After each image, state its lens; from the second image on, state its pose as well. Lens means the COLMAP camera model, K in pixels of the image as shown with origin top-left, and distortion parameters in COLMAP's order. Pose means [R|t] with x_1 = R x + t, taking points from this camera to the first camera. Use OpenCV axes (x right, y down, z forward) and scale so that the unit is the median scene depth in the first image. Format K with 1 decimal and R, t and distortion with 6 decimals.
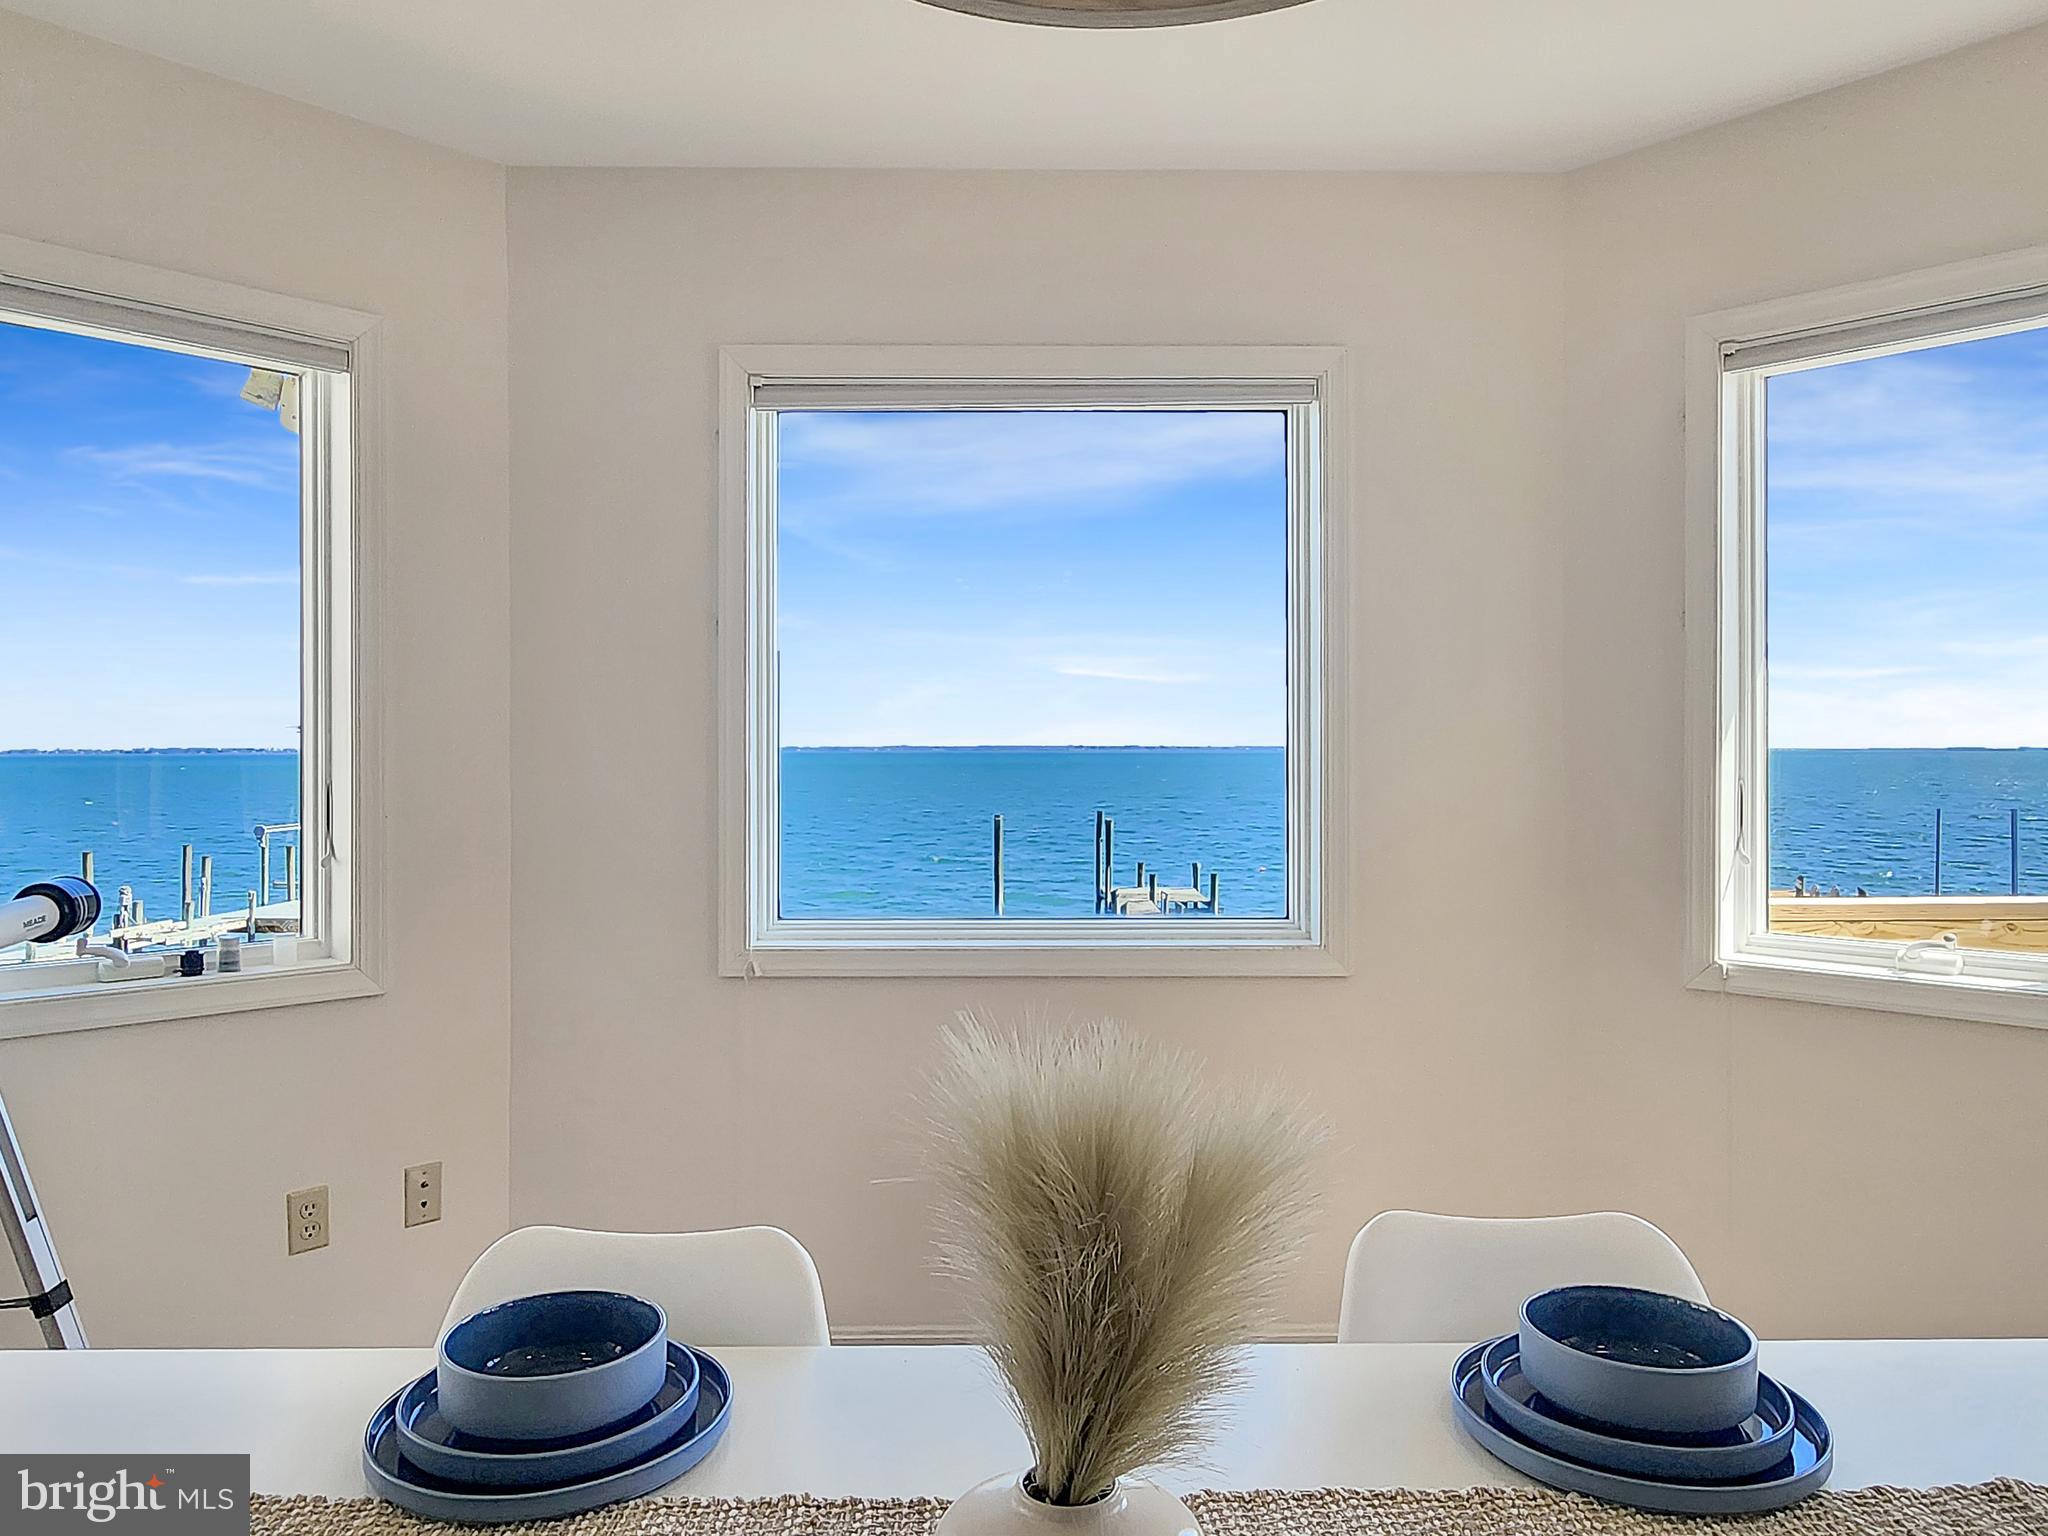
lens RADIAL K [[1284.5, 0, 986.6], [0, 1284.5, 756.1], [0, 0, 1]] dist [-0.004304, -0.001738]
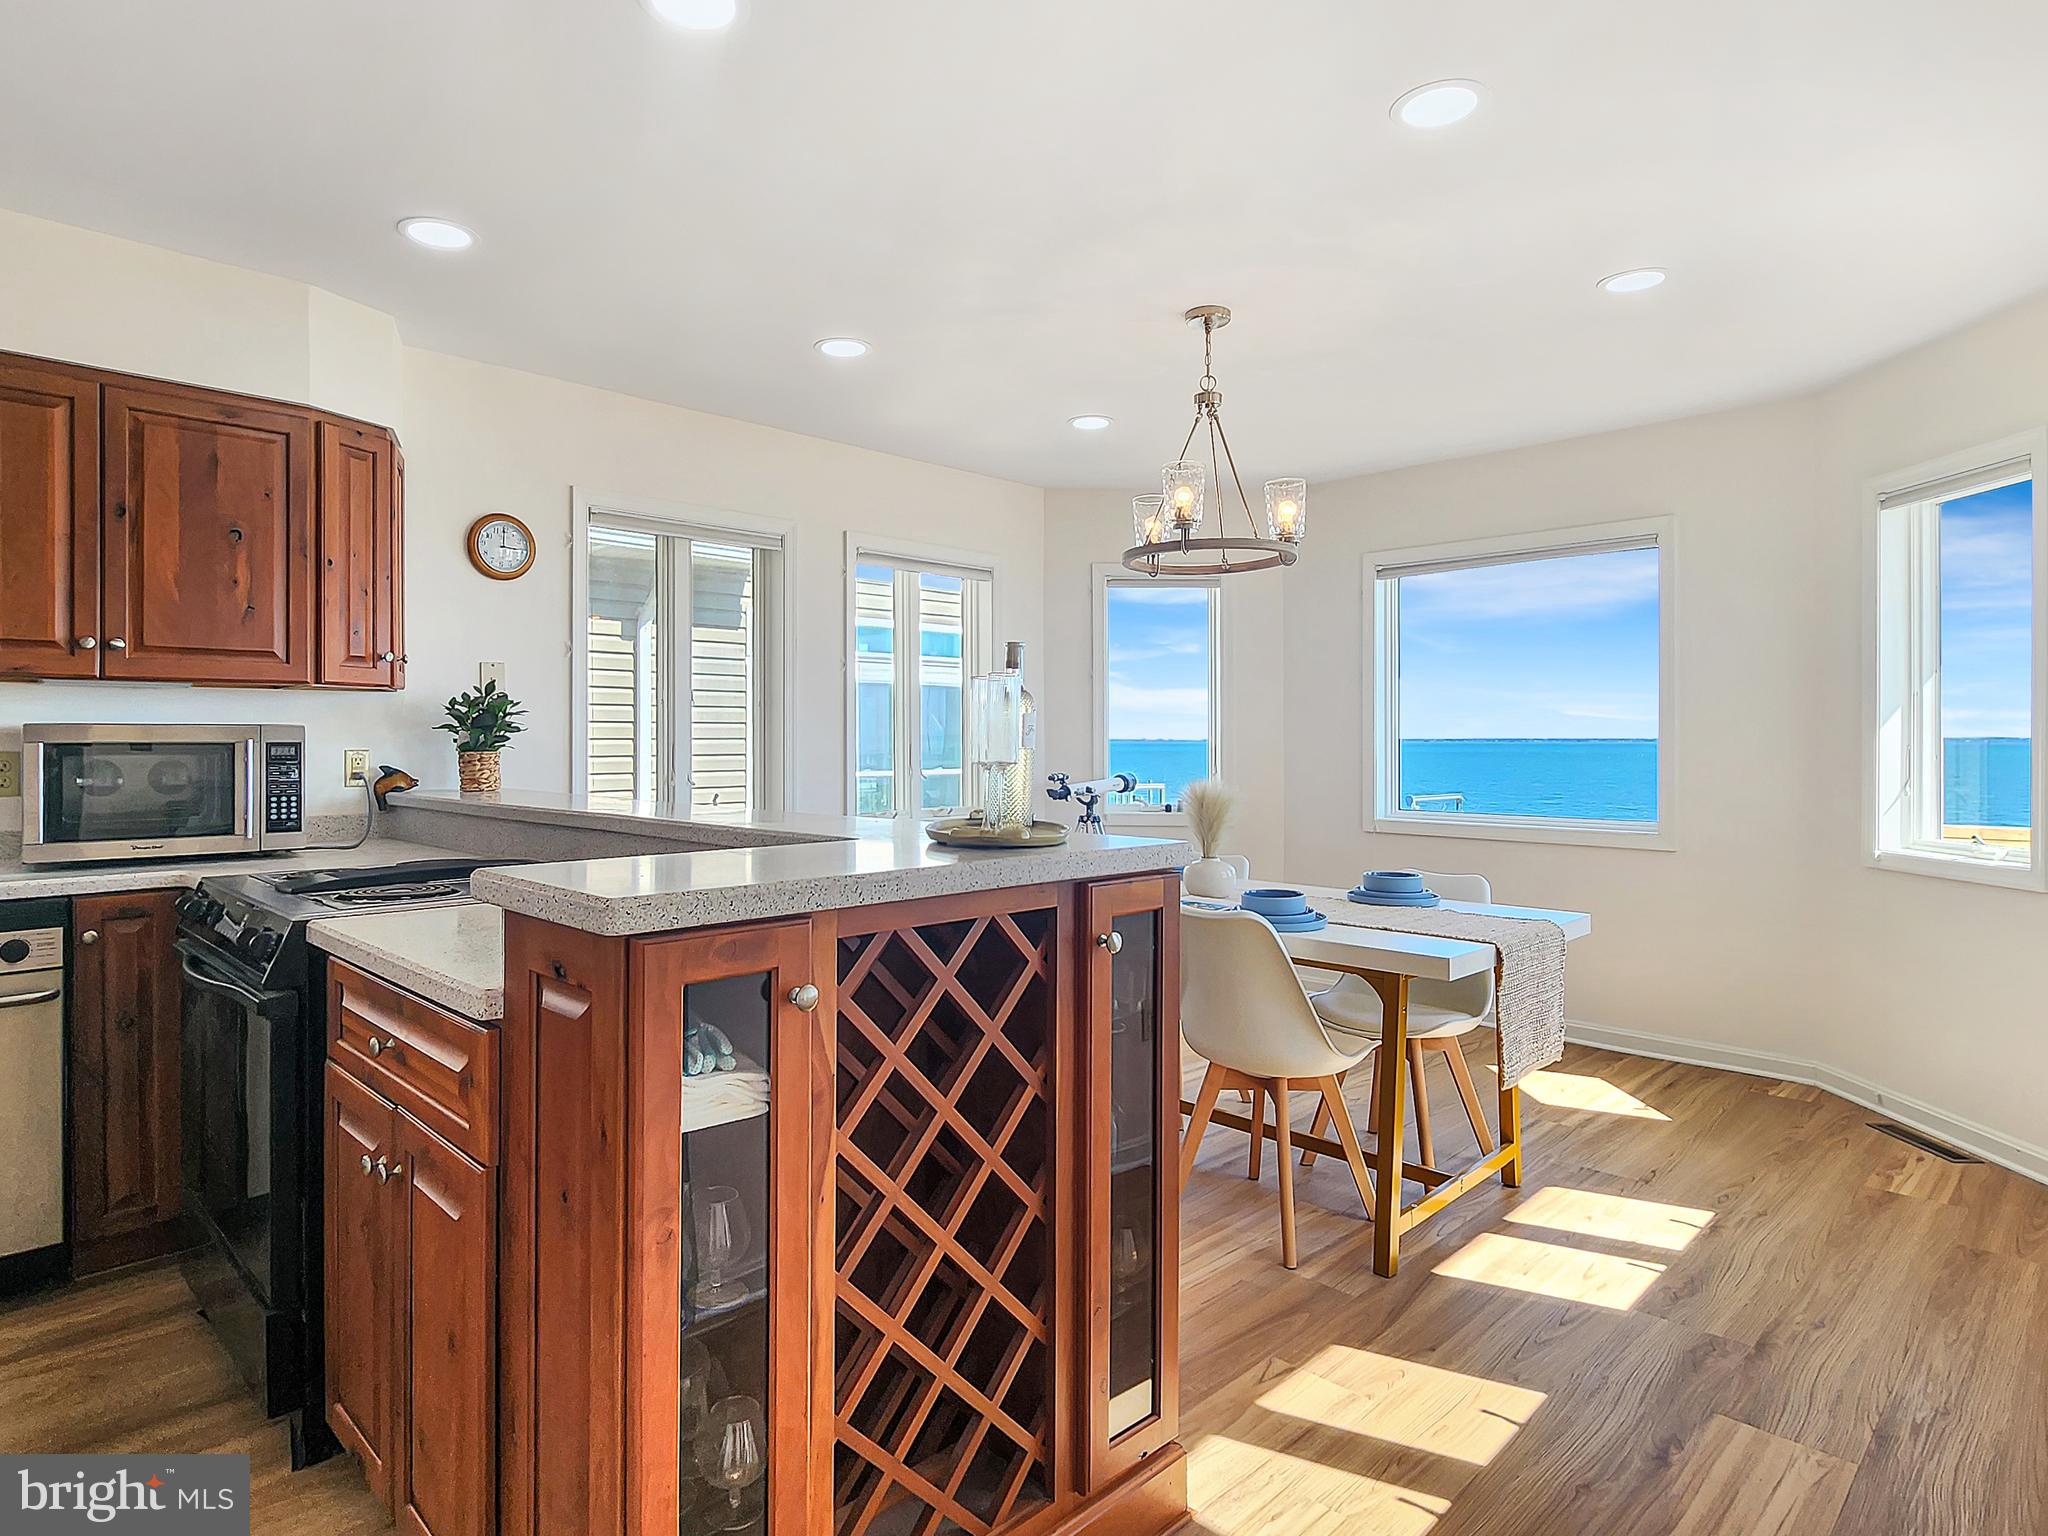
lens RADIAL K [[1134.2, 0, 1000.4], [0, 1134.2, 740.4], [0, 0, 1]] dist [-0.001838, -0.000420]
pose [[0.684830, 0.000732, -0.728703, 0.861584], [-0.000854, 1.000000, 0.000201, 0.010657], [0.728703, 0.000485, 0.684830, -0.890983]]
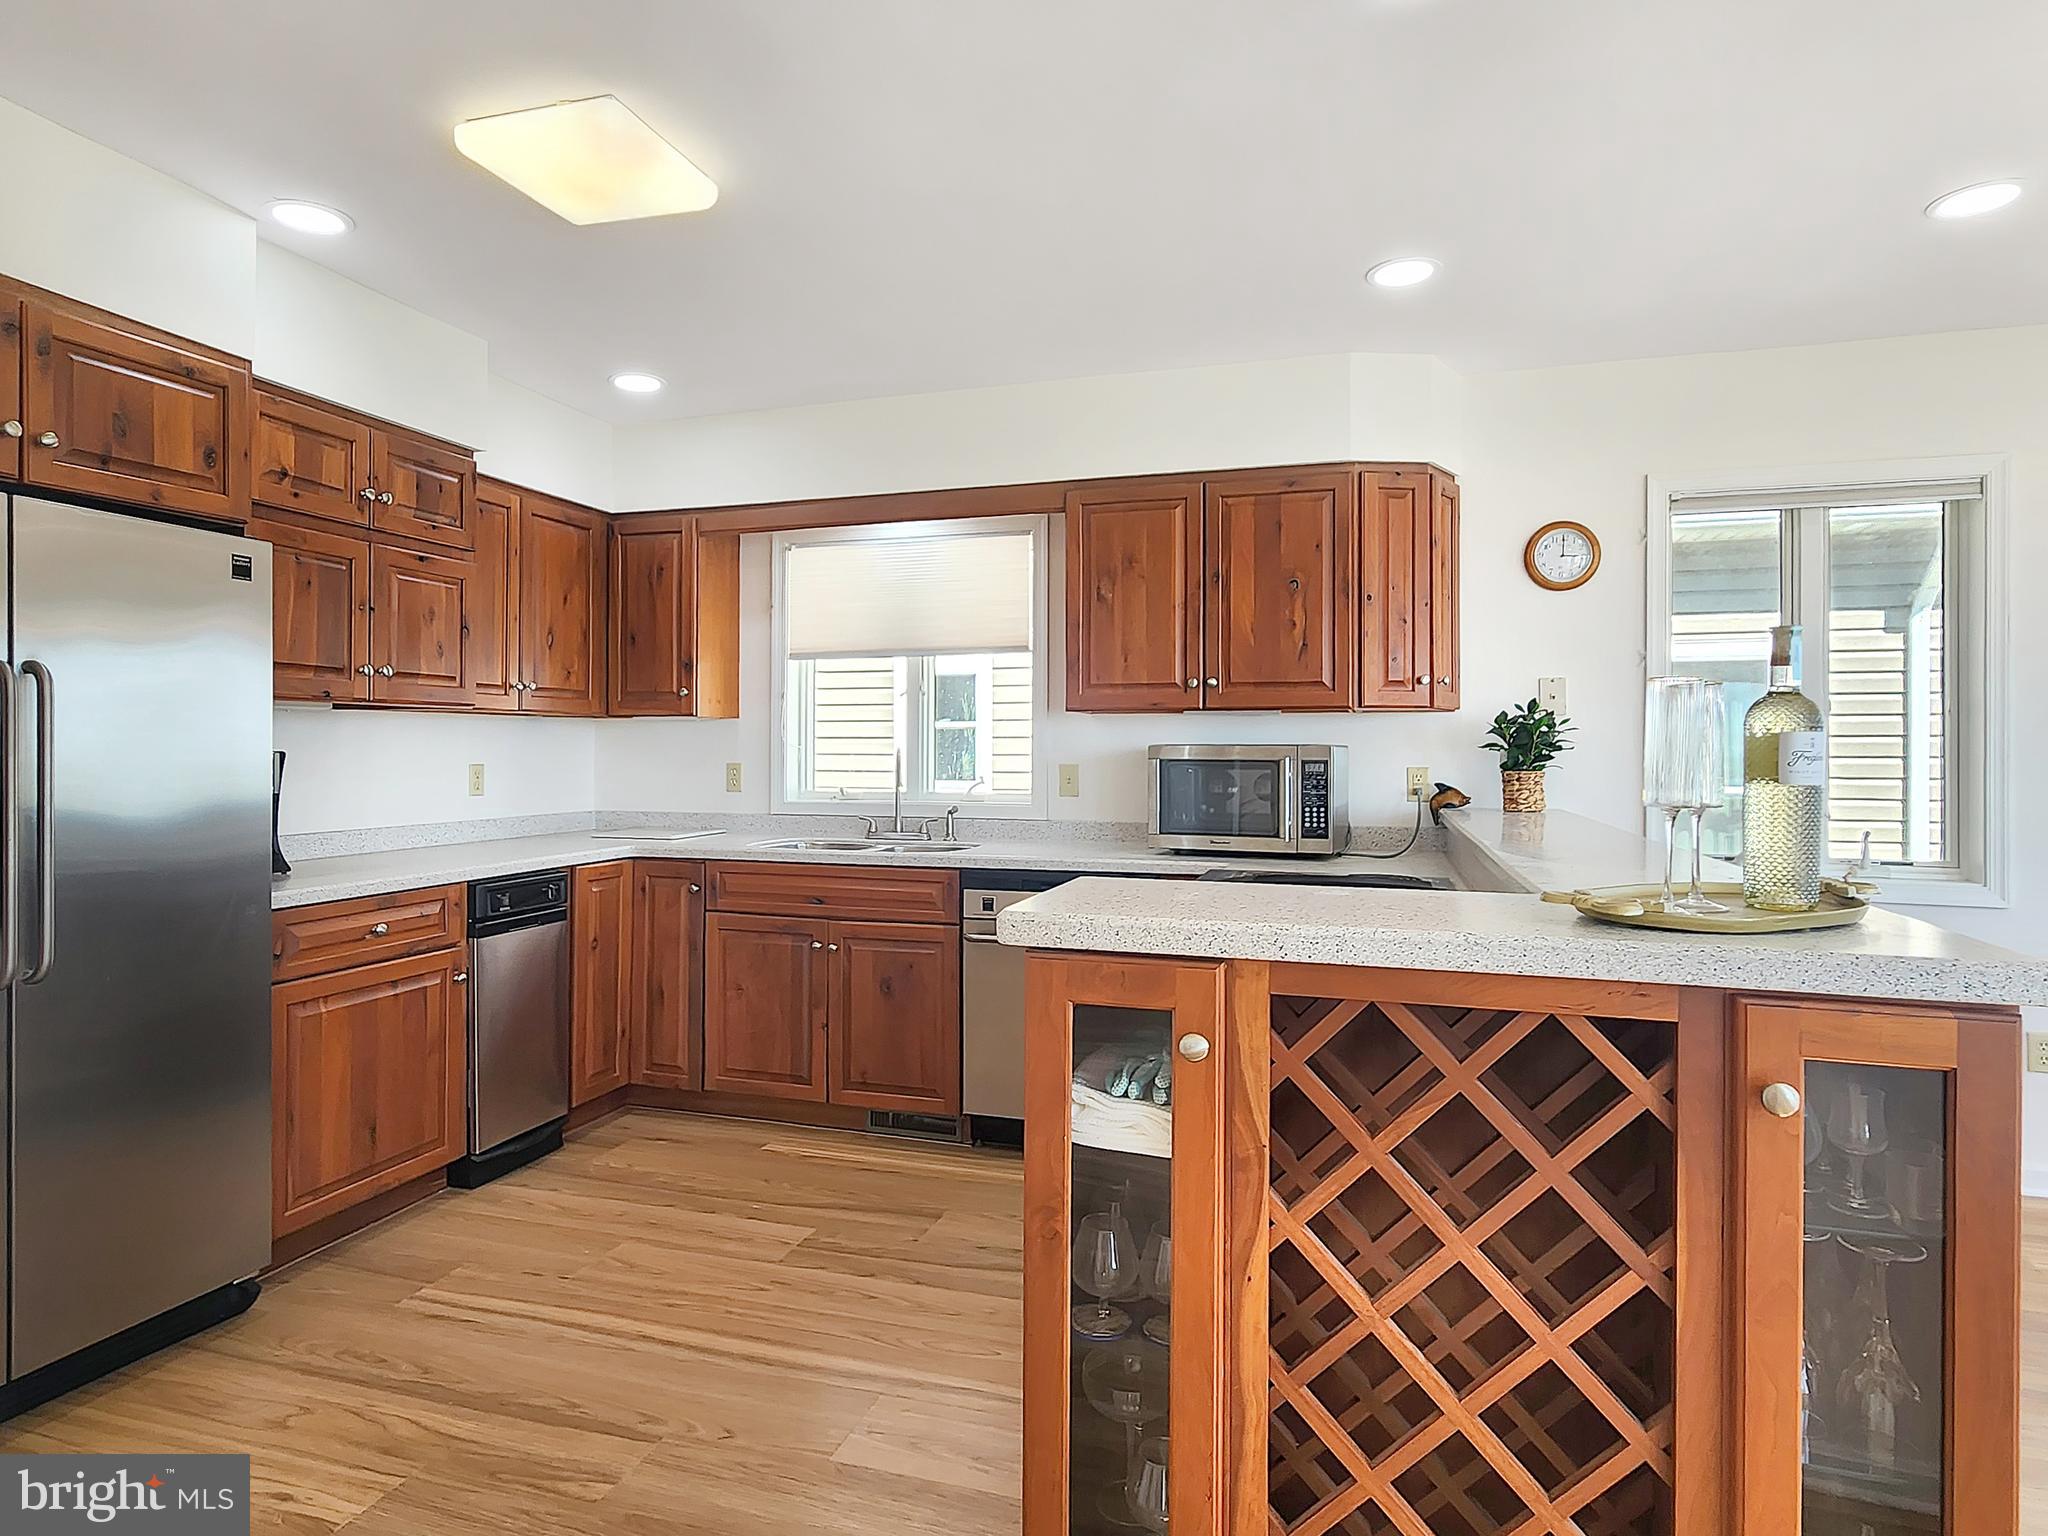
lens RADIAL K [[1153.0, 0, 1014.9], [0, 1153.0, 747.7], [0, 0, 1]] dist [0.001882, -0.000700]
pose [[-0.317623, -0.002742, -0.948213, 0.912592], [-0.004829, 0.999988, -0.001274, 0.002021], [0.948205, 0.004174, -0.317633, -0.531646]]
